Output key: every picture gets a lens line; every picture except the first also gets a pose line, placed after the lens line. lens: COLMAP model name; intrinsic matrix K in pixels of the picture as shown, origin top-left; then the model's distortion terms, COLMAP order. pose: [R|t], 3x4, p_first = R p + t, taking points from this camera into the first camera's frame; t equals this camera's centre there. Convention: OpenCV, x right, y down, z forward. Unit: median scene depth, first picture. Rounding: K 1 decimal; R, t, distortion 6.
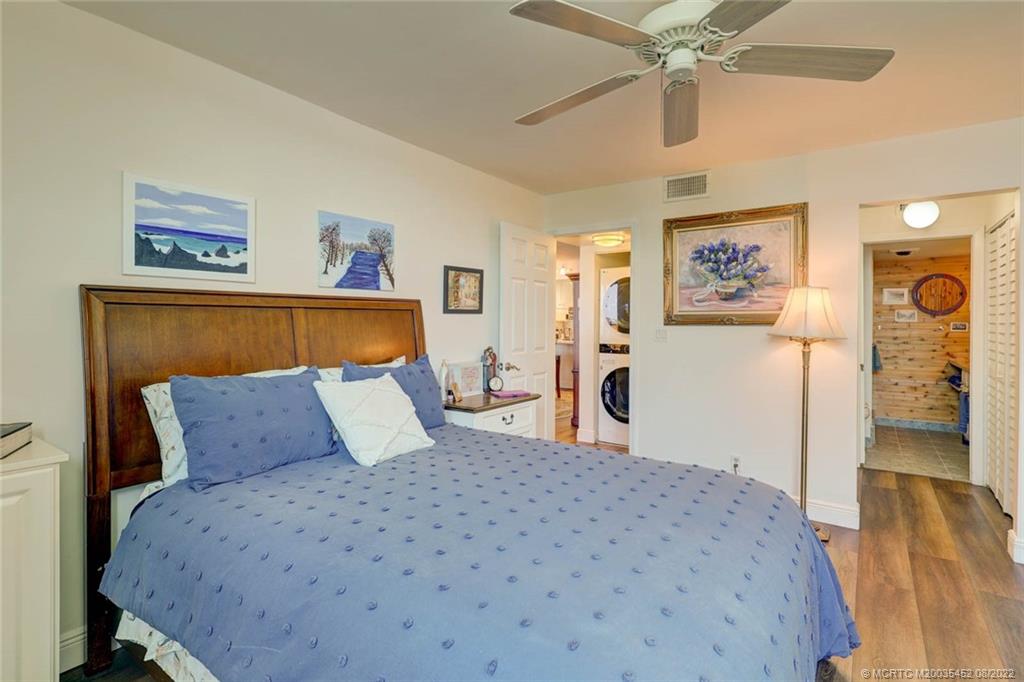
lens RADIAL K [[483.7, 0, 519.7], [0, 483.7, 333.8], [0, 0, 1]] dist [-0.000658, 0.001103]
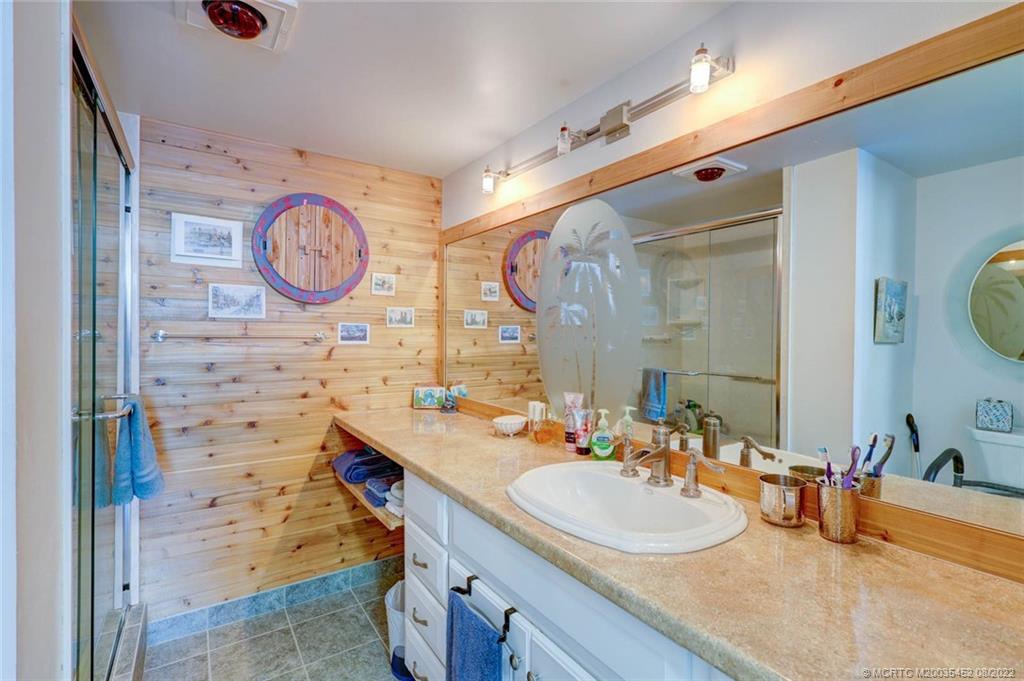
lens RADIAL K [[483.7, 0, 518.3], [0, 483.7, 336.8], [0, 0, 1]] dist [-0.000658, 0.001103]
pose [[0.319220, -0.004930, 0.947668, 0.540363], [0.007592, 0.999968, 0.002645, -0.011401], [-0.947650, 0.006350, 0.319247, 0.706262]]
